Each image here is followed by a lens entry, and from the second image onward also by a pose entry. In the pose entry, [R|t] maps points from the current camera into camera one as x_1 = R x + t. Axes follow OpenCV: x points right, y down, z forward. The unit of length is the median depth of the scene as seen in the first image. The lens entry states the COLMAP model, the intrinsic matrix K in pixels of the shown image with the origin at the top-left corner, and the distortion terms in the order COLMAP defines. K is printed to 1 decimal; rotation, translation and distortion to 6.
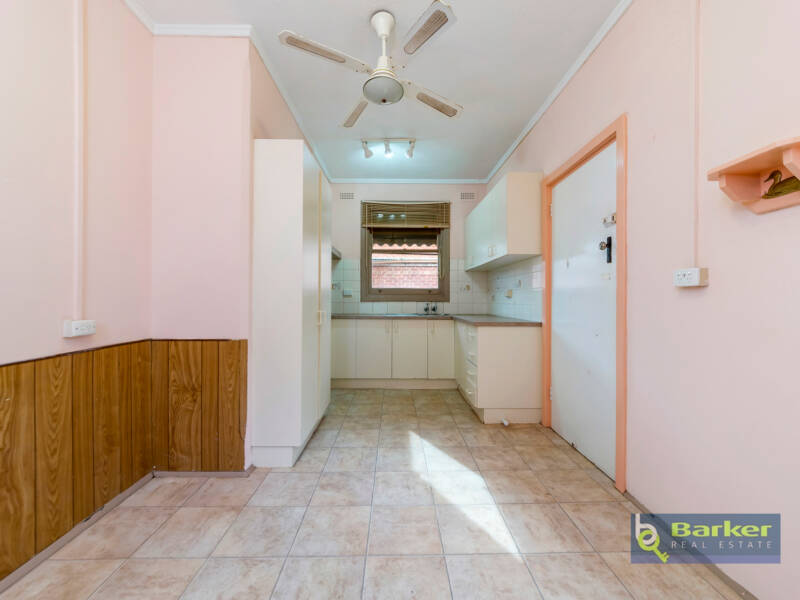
lens RADIAL K [[281.0, 0, 399.9], [0, 281.0, 299.4], [0, 0, 1]] dist [-0.000114, -0.000001]
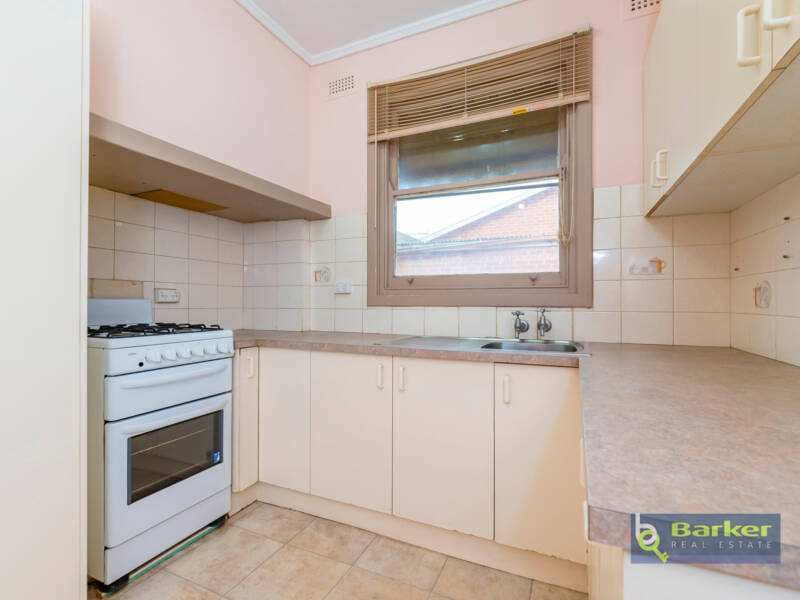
lens RADIAL K [[352.5, 0, 400.9], [0, 352.5, 301.6], [0, 0, 1]] dist [0.001334, -0.000022]
pose [[0.894347, -0.004376, -0.447352, 0.162370], [0.000992, 0.999969, -0.007798, 0.004370], [0.447372, 0.006531, 0.894324, 0.500359]]
